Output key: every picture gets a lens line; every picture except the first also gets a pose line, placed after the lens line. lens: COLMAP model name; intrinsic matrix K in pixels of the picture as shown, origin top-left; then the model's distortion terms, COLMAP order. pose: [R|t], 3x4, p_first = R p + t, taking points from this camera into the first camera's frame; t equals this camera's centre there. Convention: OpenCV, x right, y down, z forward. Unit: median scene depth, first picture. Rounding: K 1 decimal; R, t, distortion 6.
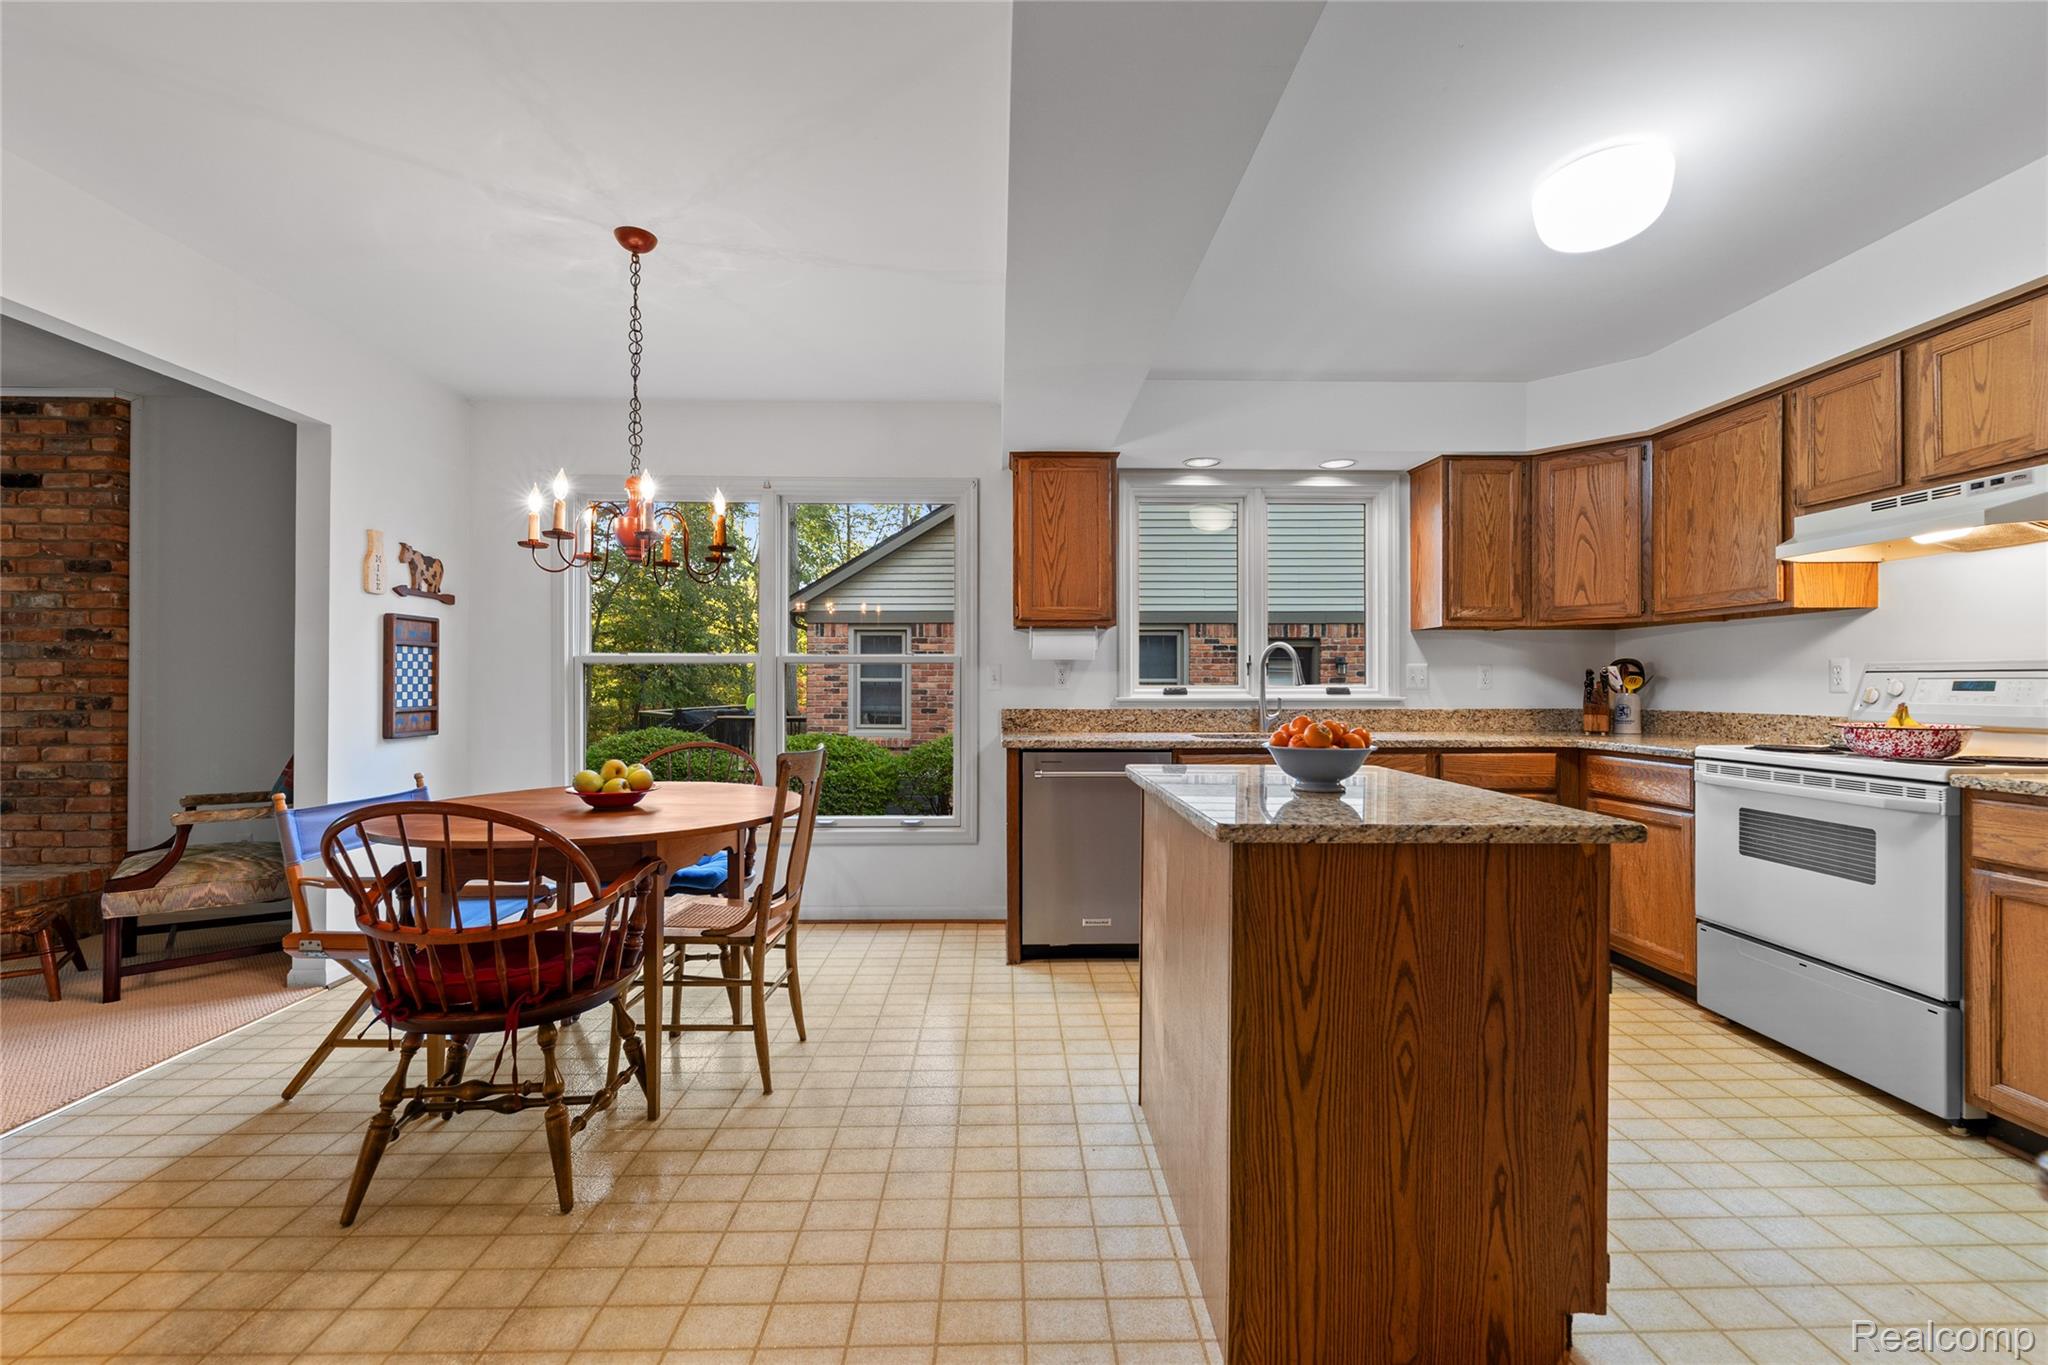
lens RADIAL K [[857.0, 0, 1021.4], [0, 857.0, 681.7], [0, 0, 1]] dist [-0.005130, 0.000463]
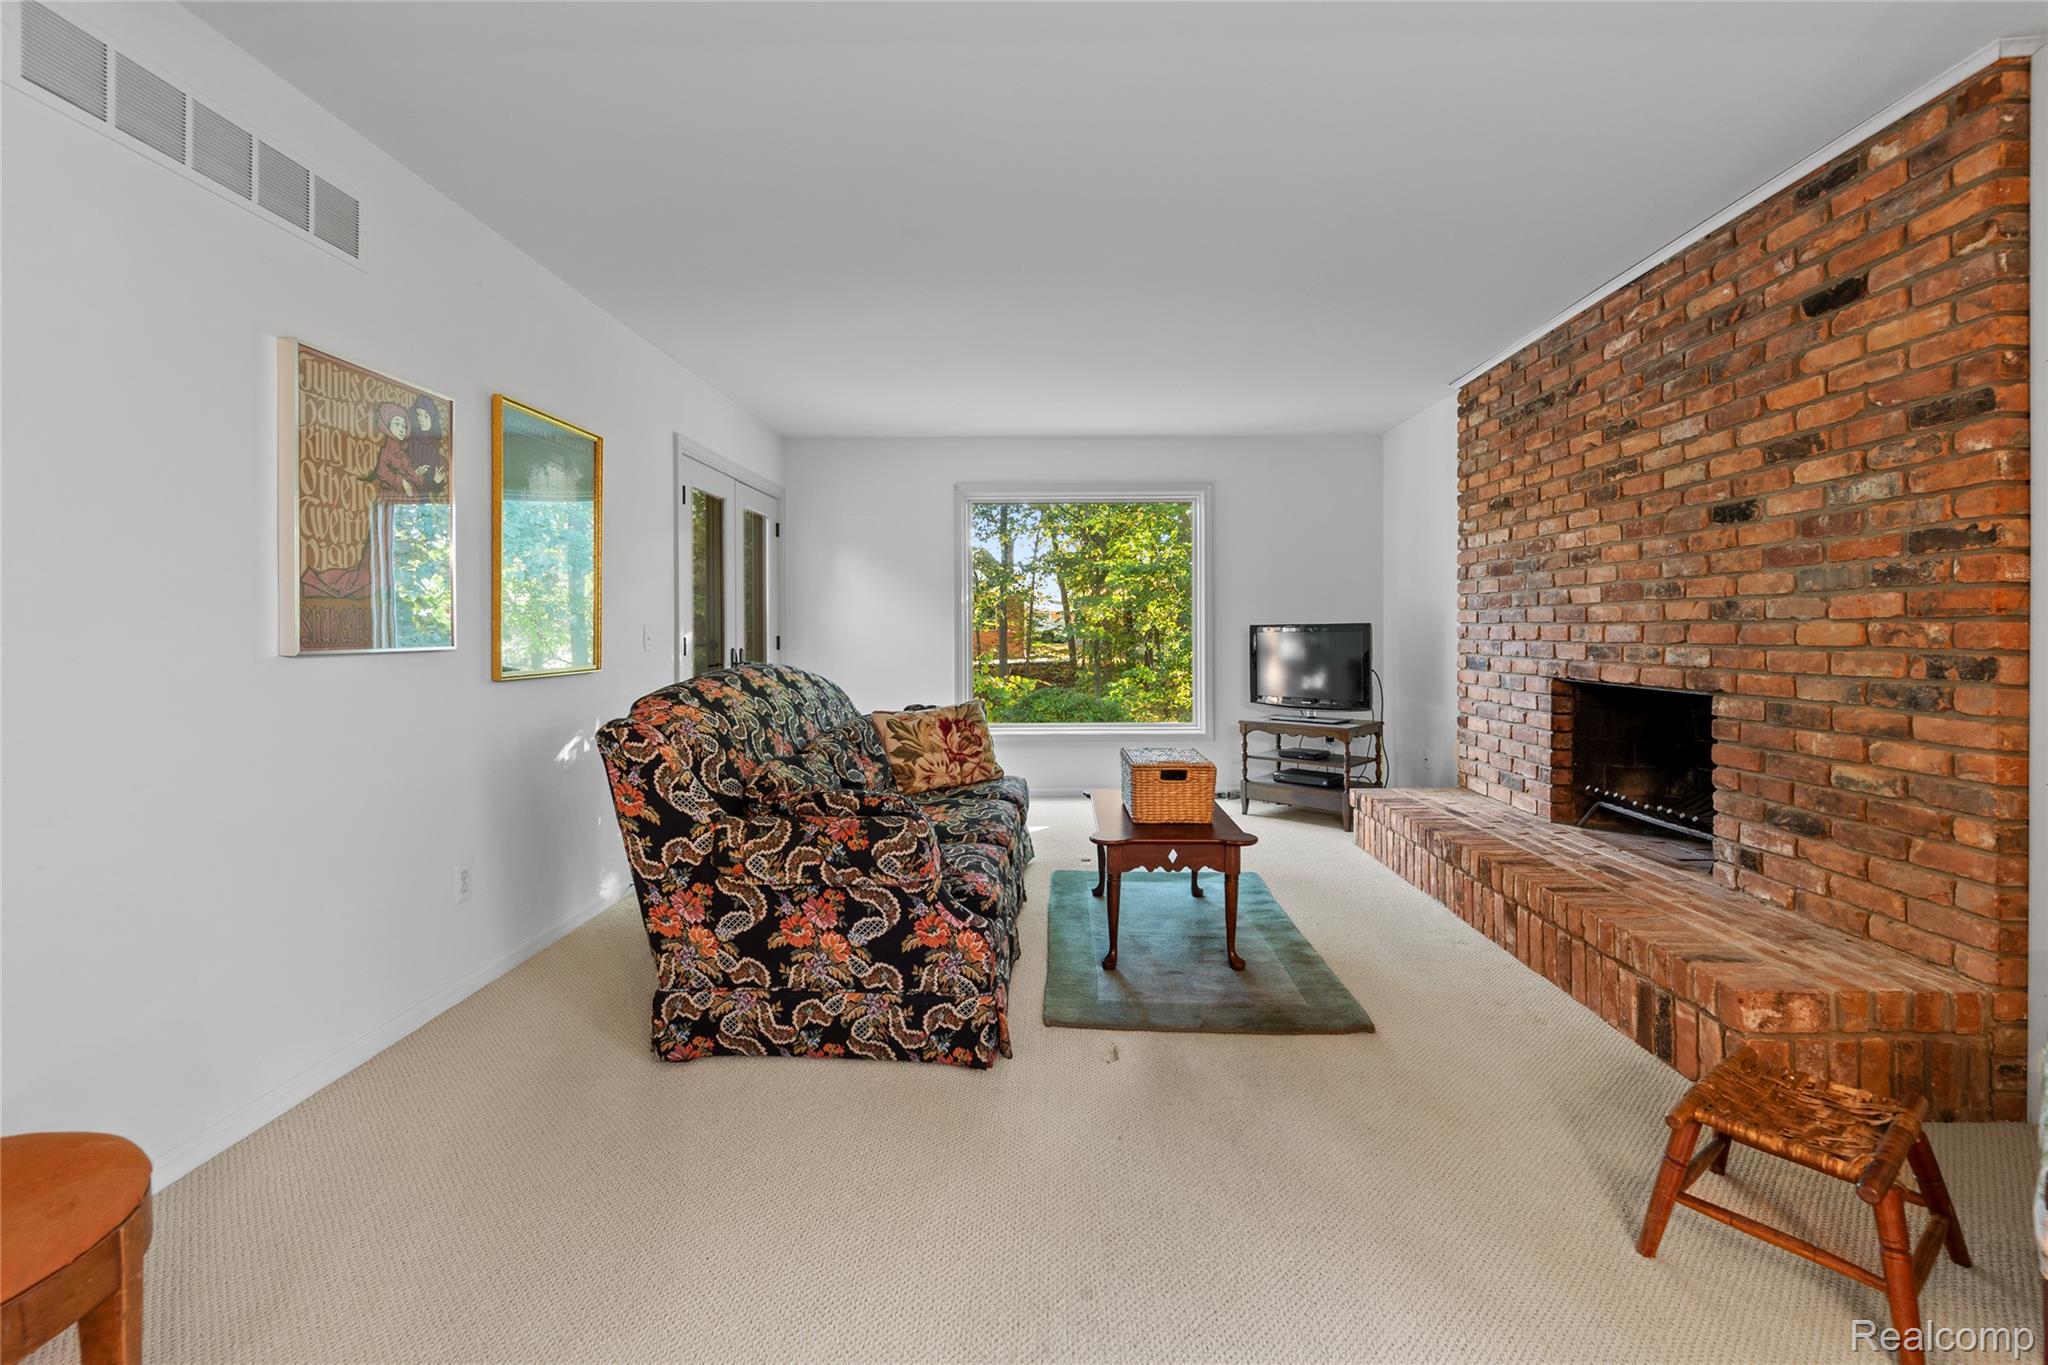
lens RADIAL K [[857.0, 0, 1052.5], [0, 857.0, 634.6], [0, 0, 1]] dist [-0.005130, 0.000463]
pose [[-0.032941, 0.002176, -0.999455, -0.557708], [0.006027, 0.999980, 0.001979, 0.000257], [0.999439, -0.005959, -0.032954, 0.468684]]
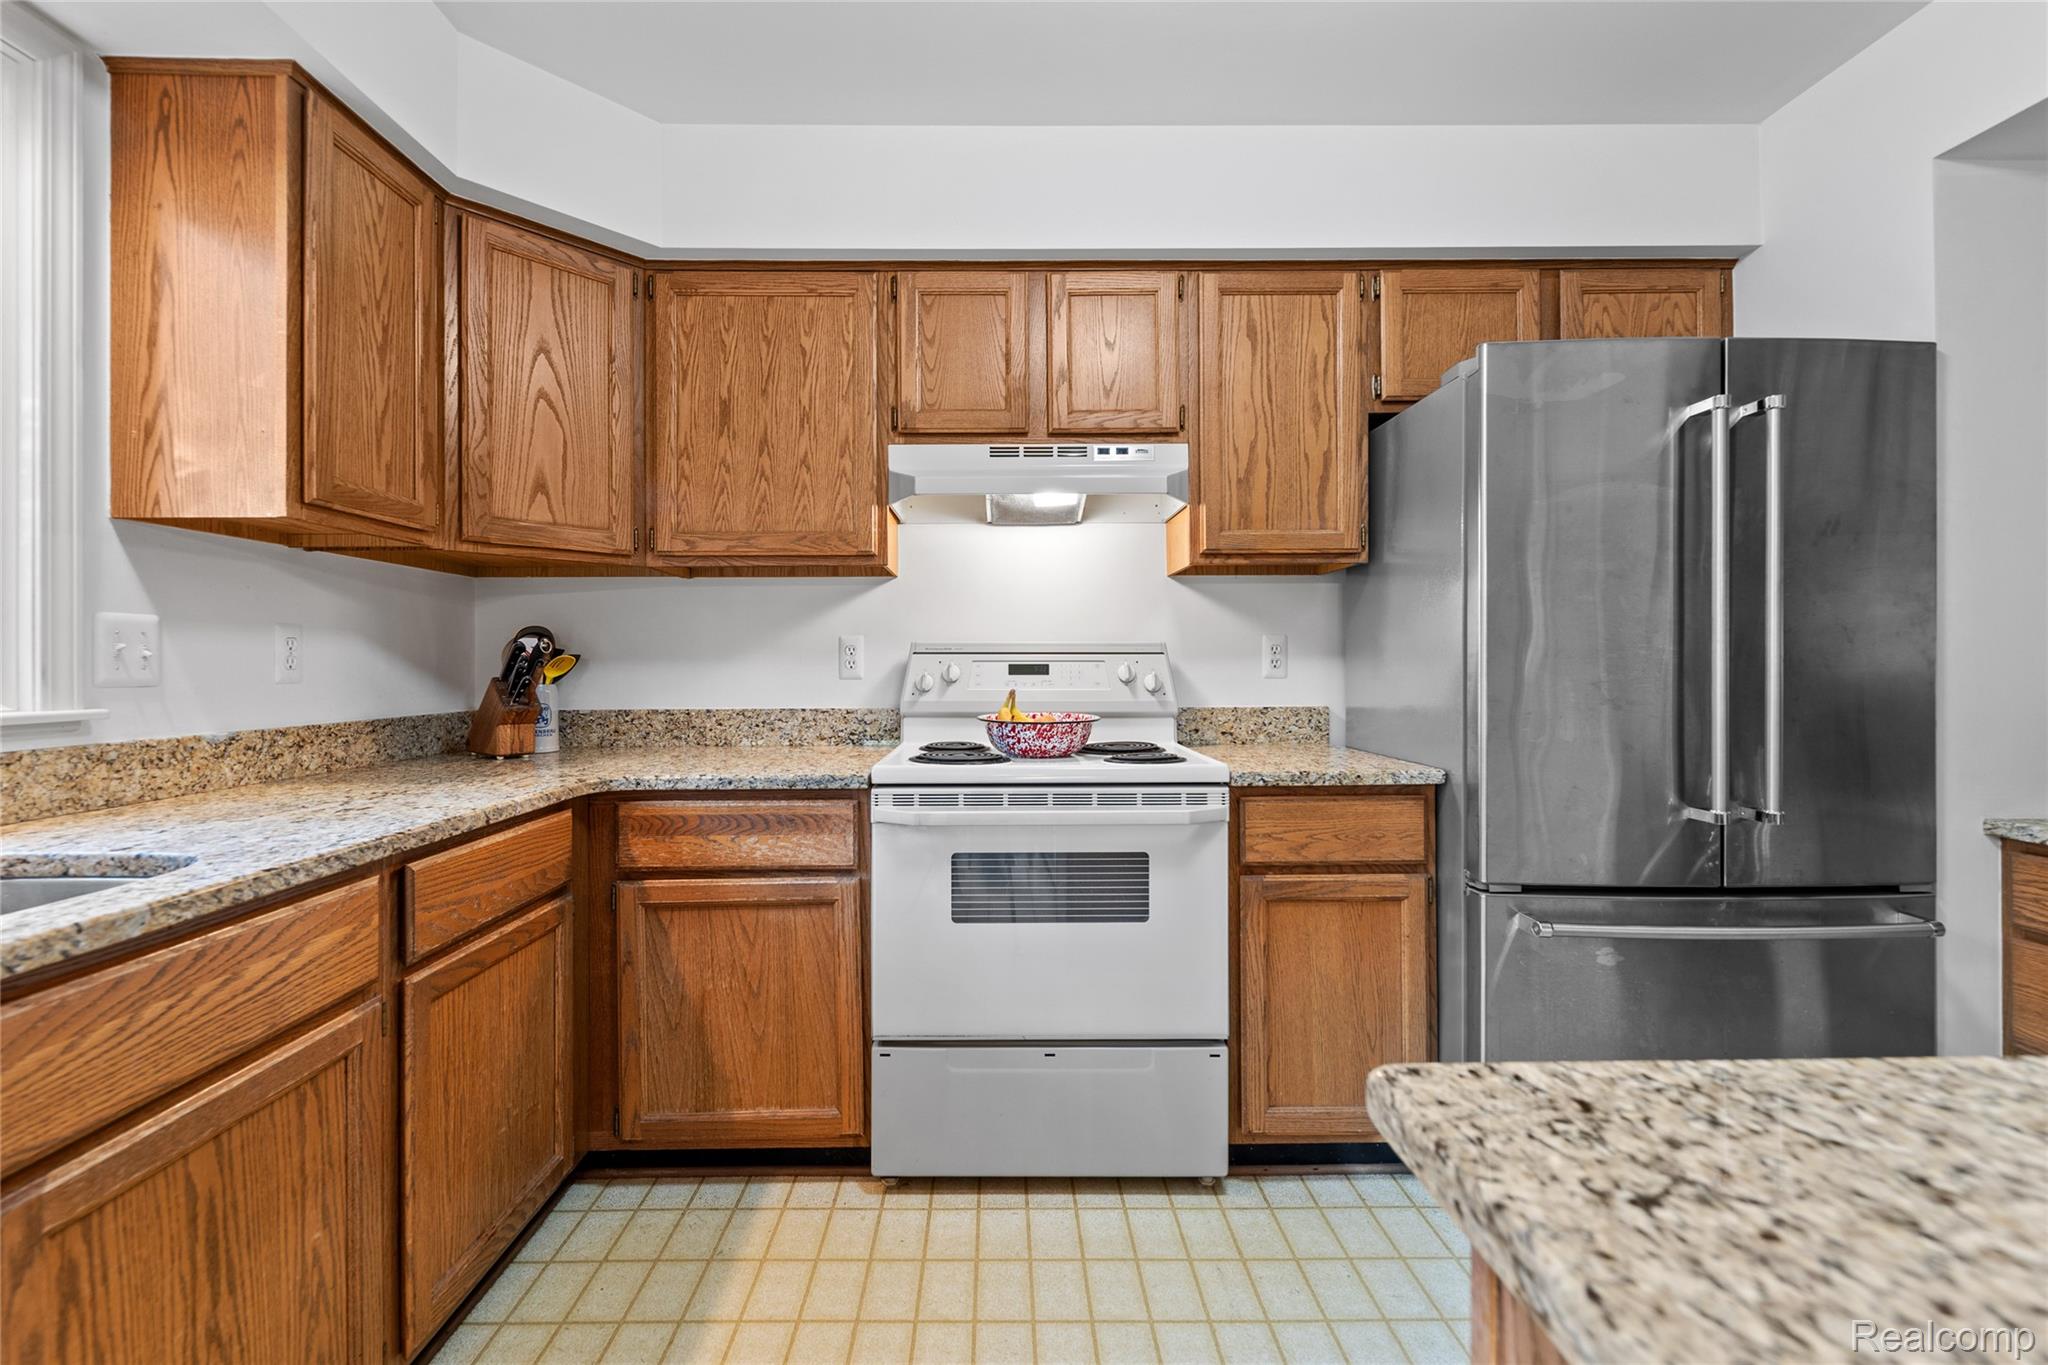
lens RADIAL K [[857.0, 0, 1013.1], [0, 857.0, 664.7], [0, 0, 1]] dist [-0.005130, 0.000463]
pose [[0.021658, 0.001968, 0.999763, 0.124238], [-0.000113, 0.999998, -0.001966, 0.000864], [-0.999765, -0.000071, 0.021658, 0.676648]]
